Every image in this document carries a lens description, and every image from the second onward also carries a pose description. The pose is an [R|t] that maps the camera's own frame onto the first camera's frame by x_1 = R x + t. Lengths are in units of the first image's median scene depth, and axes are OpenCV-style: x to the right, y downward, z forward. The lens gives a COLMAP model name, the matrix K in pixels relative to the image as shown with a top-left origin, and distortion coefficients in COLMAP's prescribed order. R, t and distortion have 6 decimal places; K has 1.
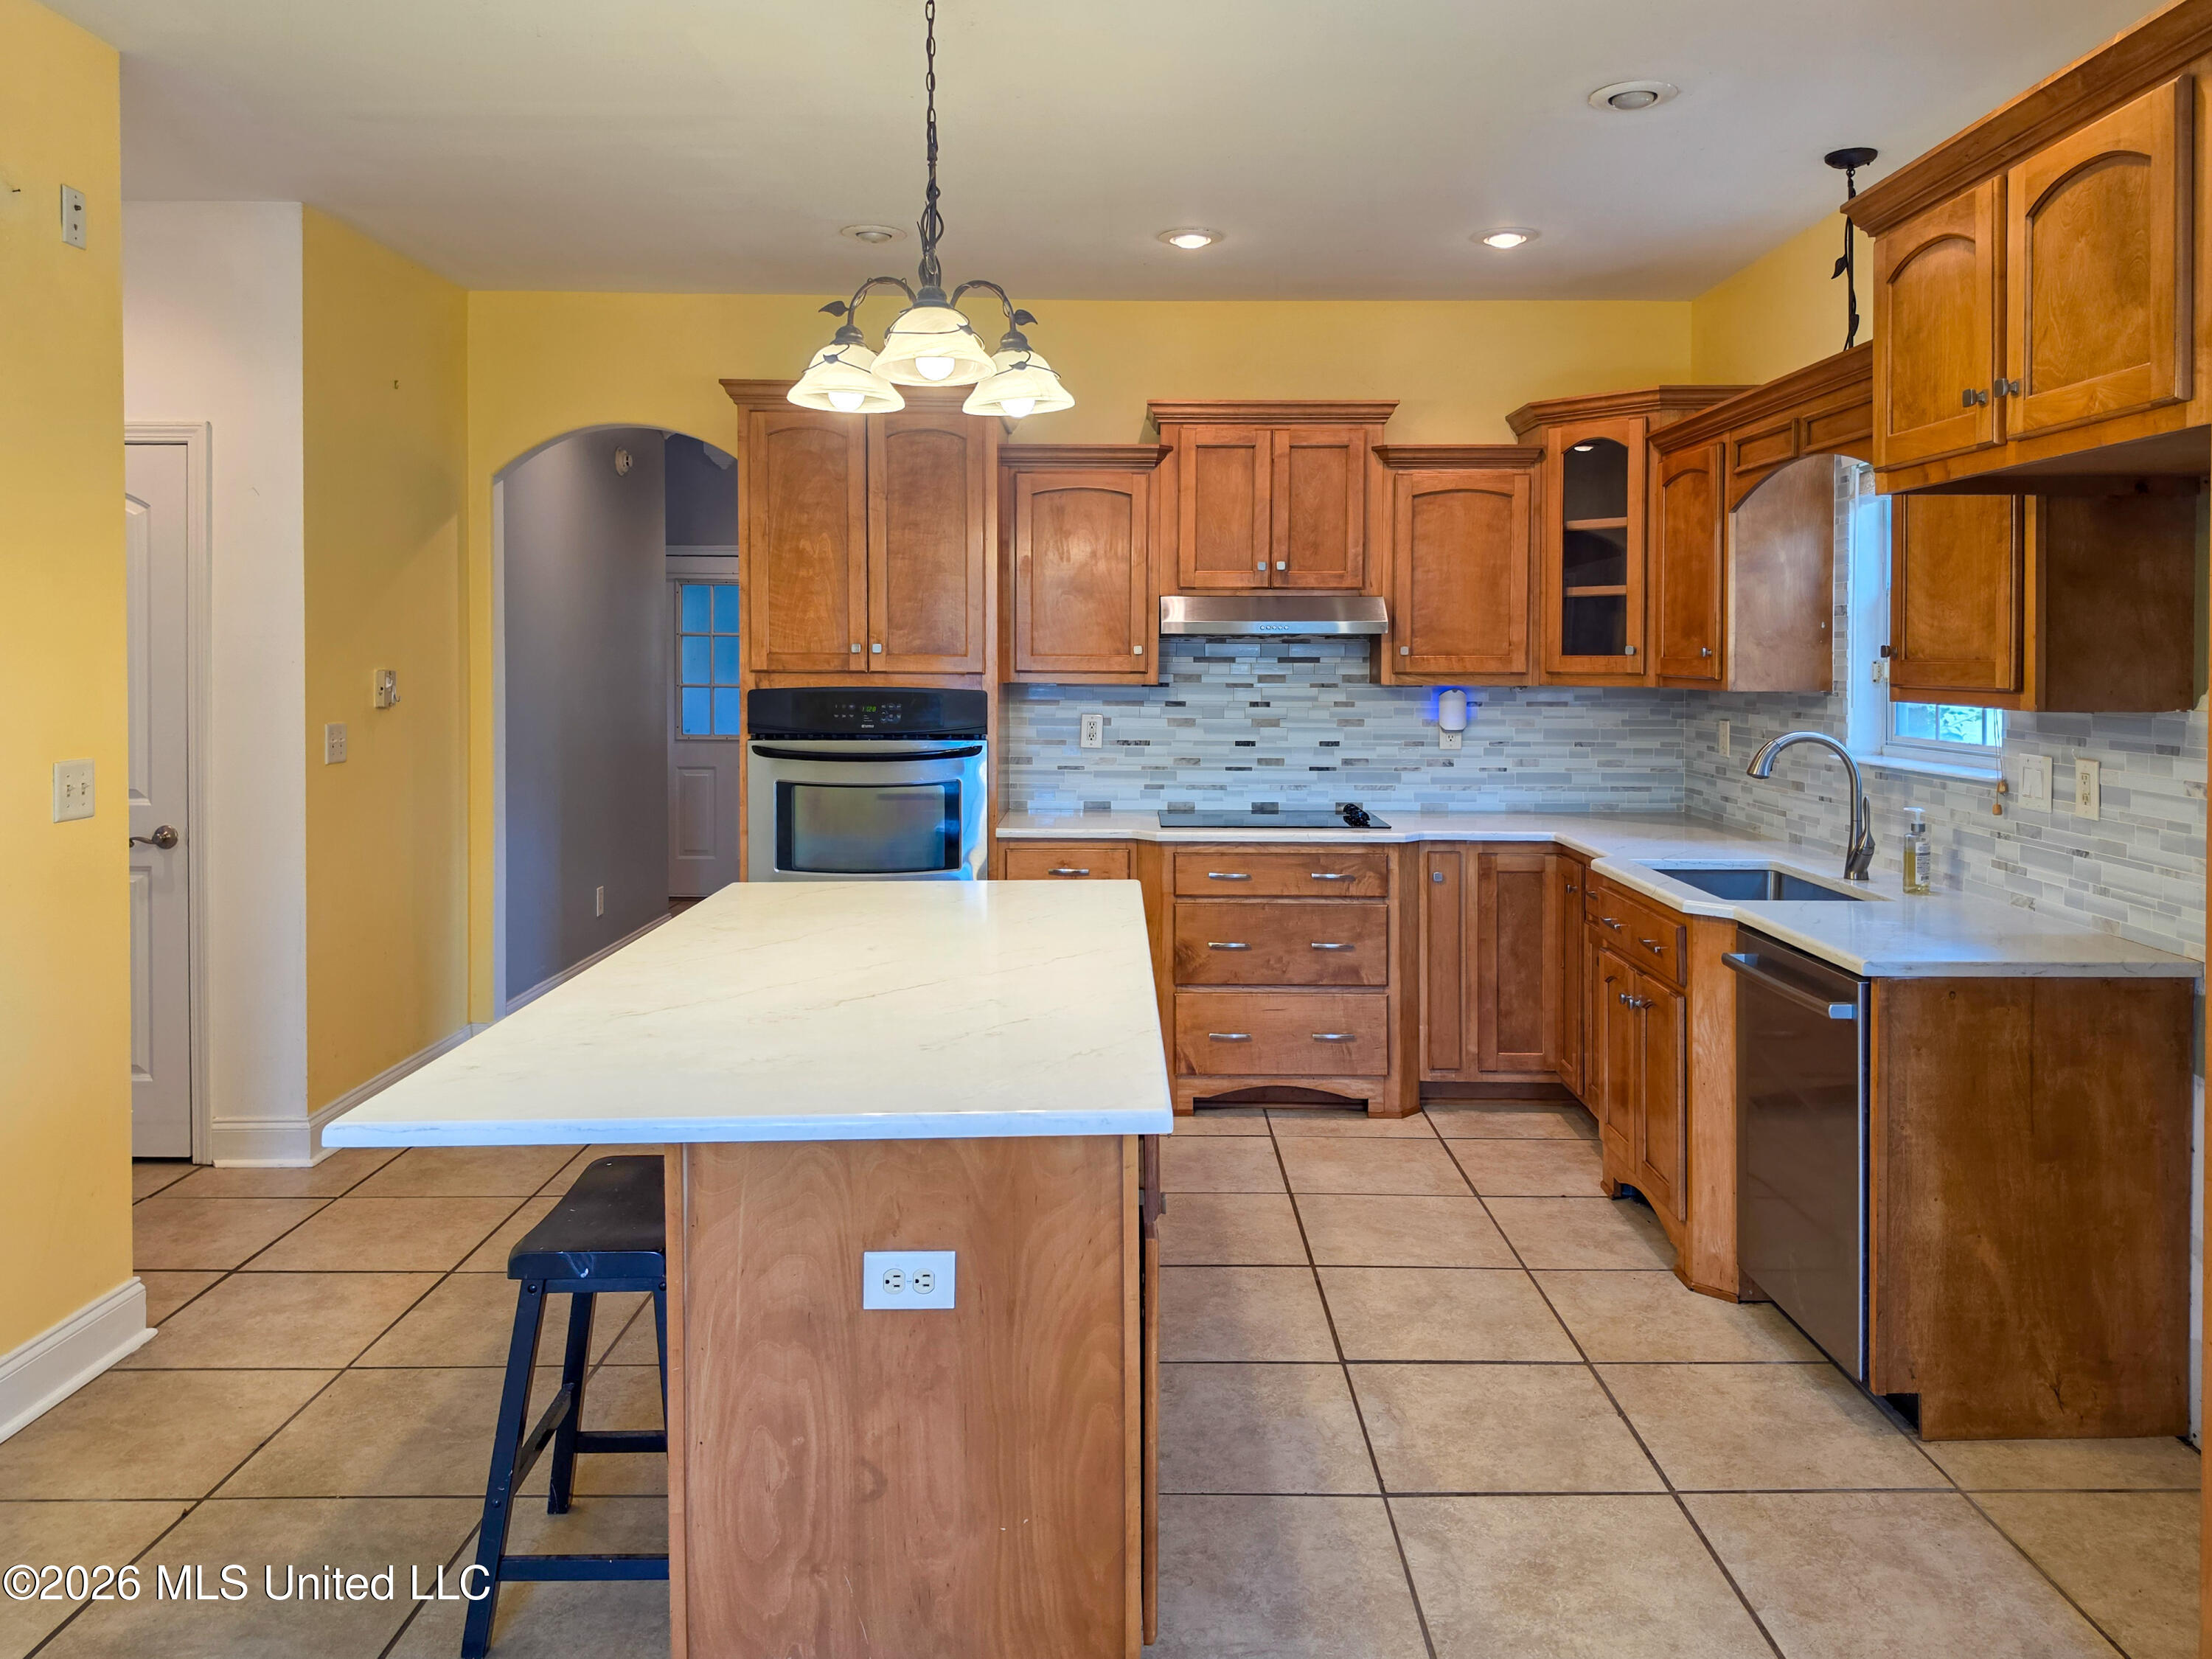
lens RADIAL K [[1597.2, 0, 1110.8], [0, 1597.2, 744.4], [0, 0, 1]] dist [0.140705, -0.188755]
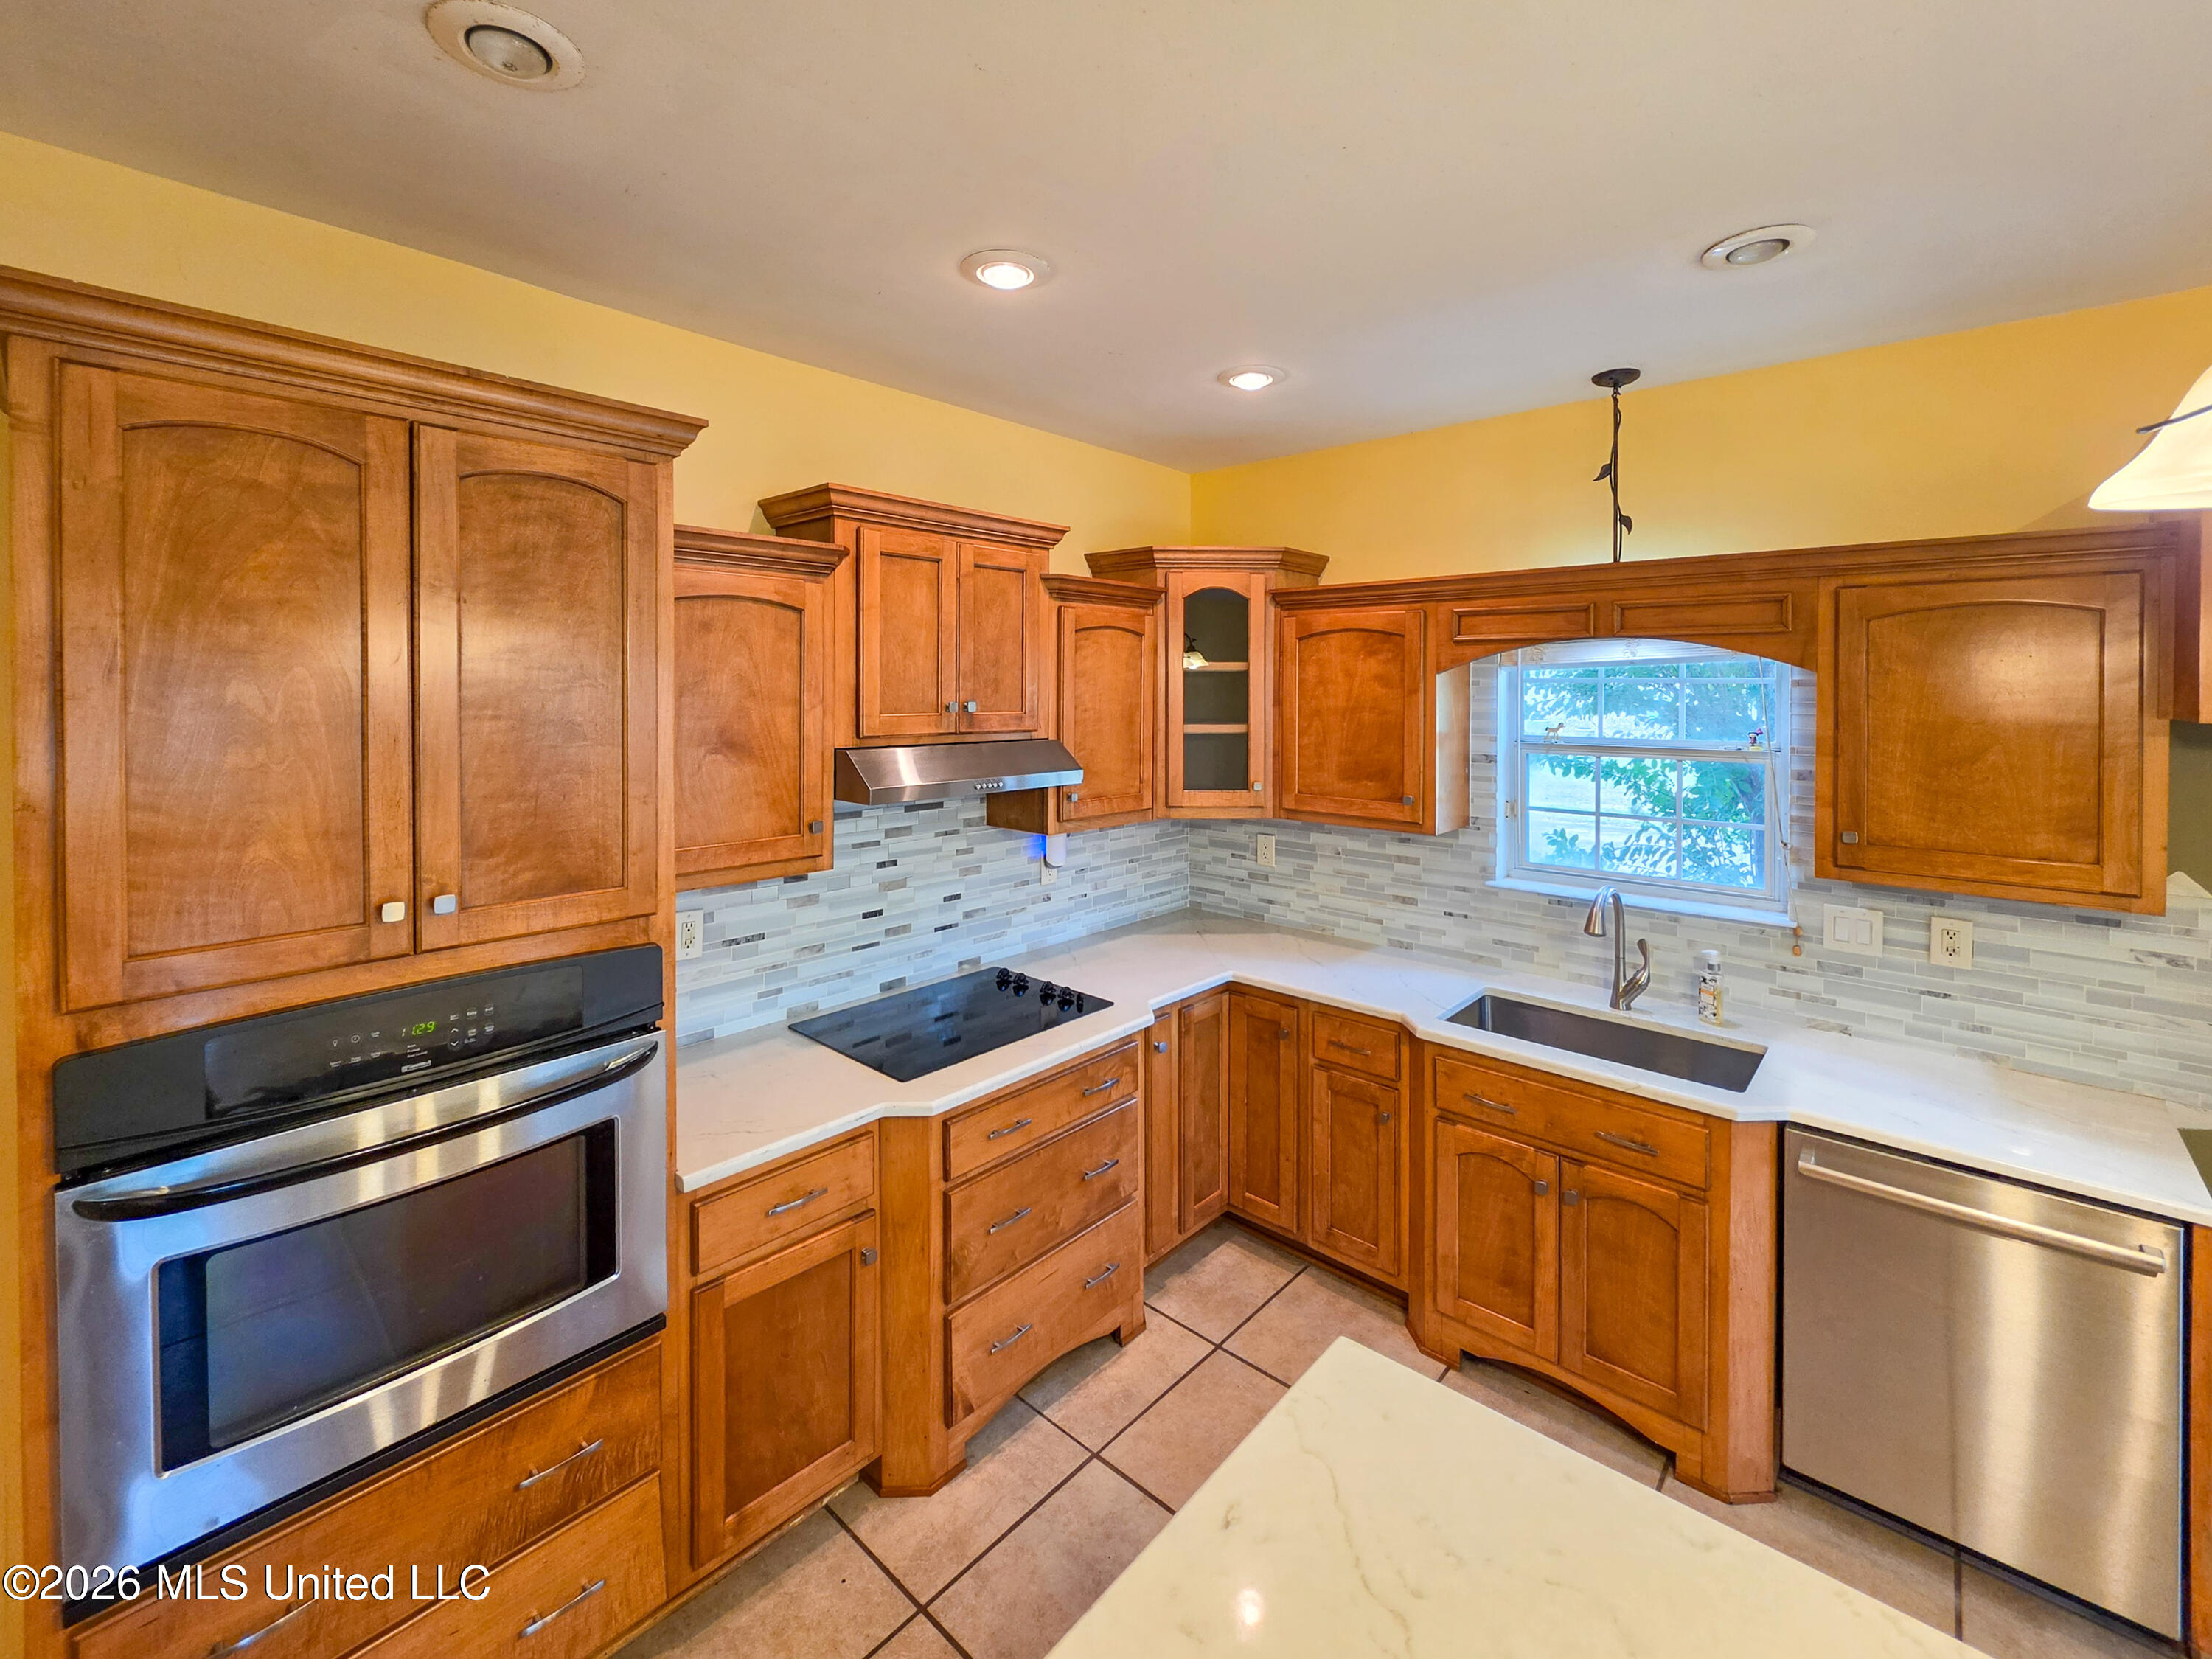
lens RADIAL K [[952.0, 0, 1081.8], [0, 952.0, 703.2], [0, 0, 1]] dist [-0.001850, 0.000087]
pose [[0.670426, -0.014490, 0.741835, -0.217563], [0.041080, 0.999001, -0.017613, -0.101730], [-0.740838, 0.042283, 0.670352, 0.624616]]
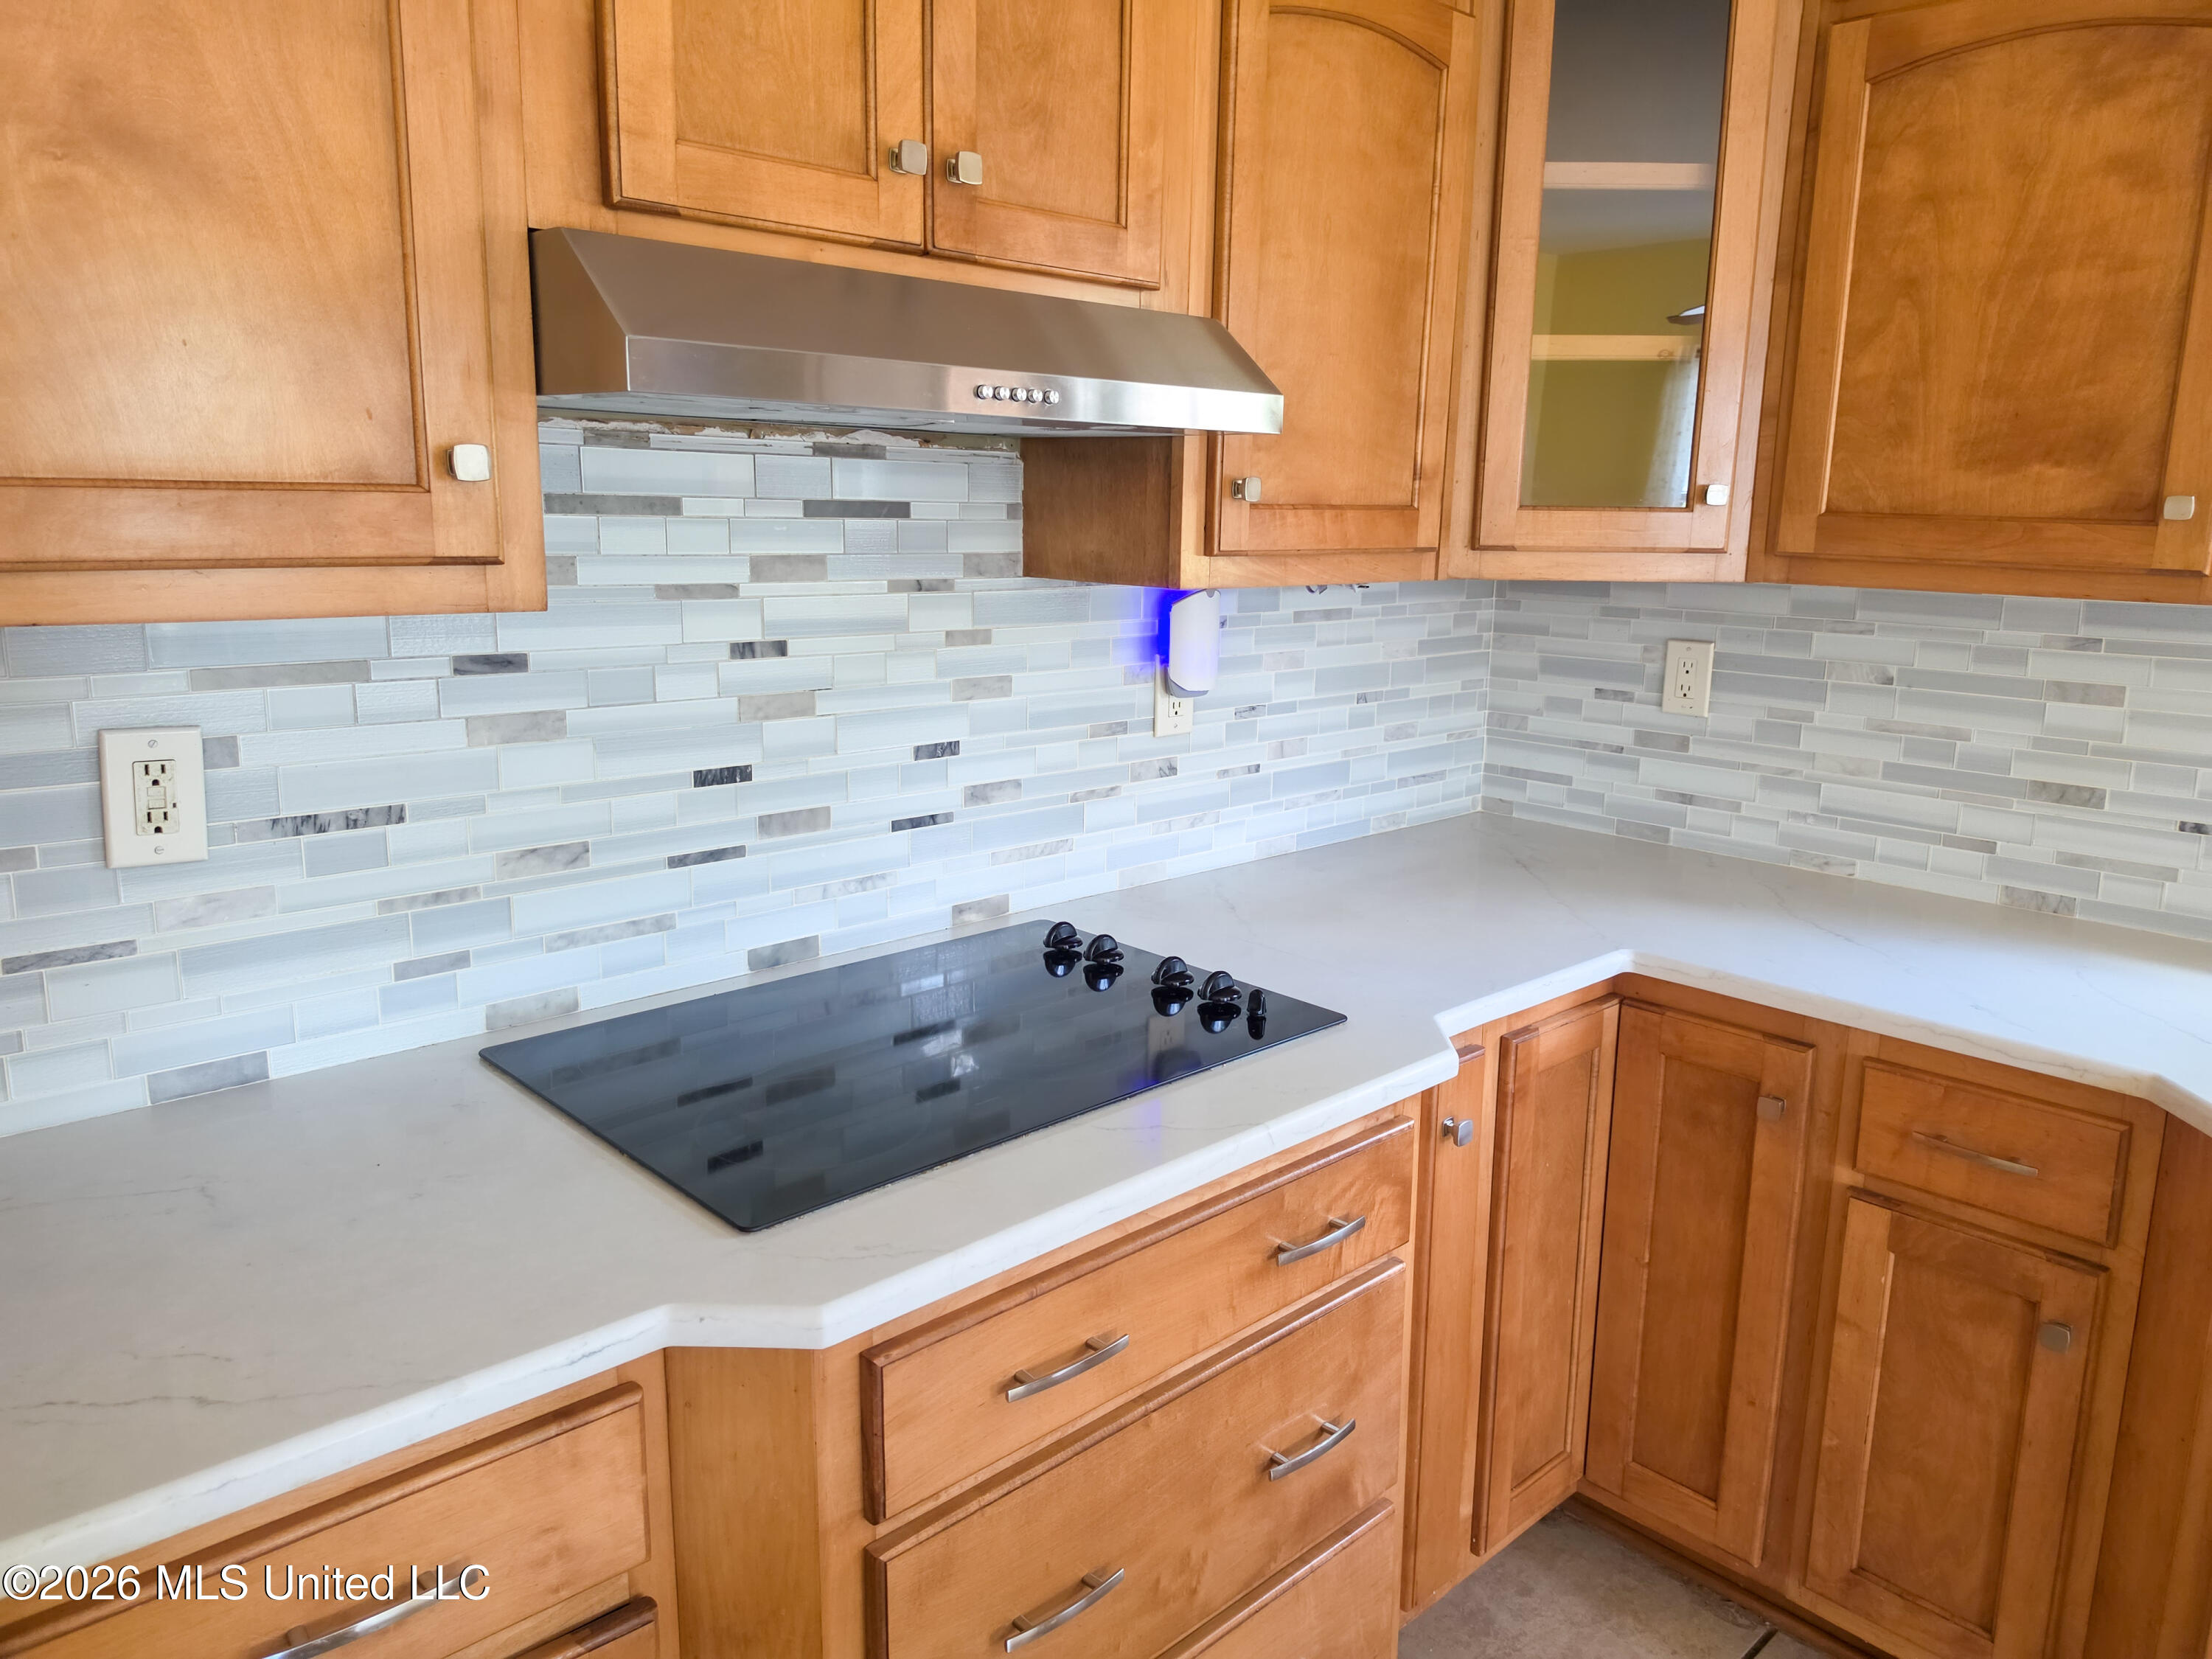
lens RADIAL K [[1523.7, 0, 1115.1], [0, 1523.7, 804.3], [0, 0, 1]] dist [0.110637, -0.152374]
pose [[0.714316, -0.127498, 0.688111, -0.074872], [0.024858, 0.987266, 0.157124, -0.043453], [-0.699382, -0.095131, 0.708389, 0.774614]]
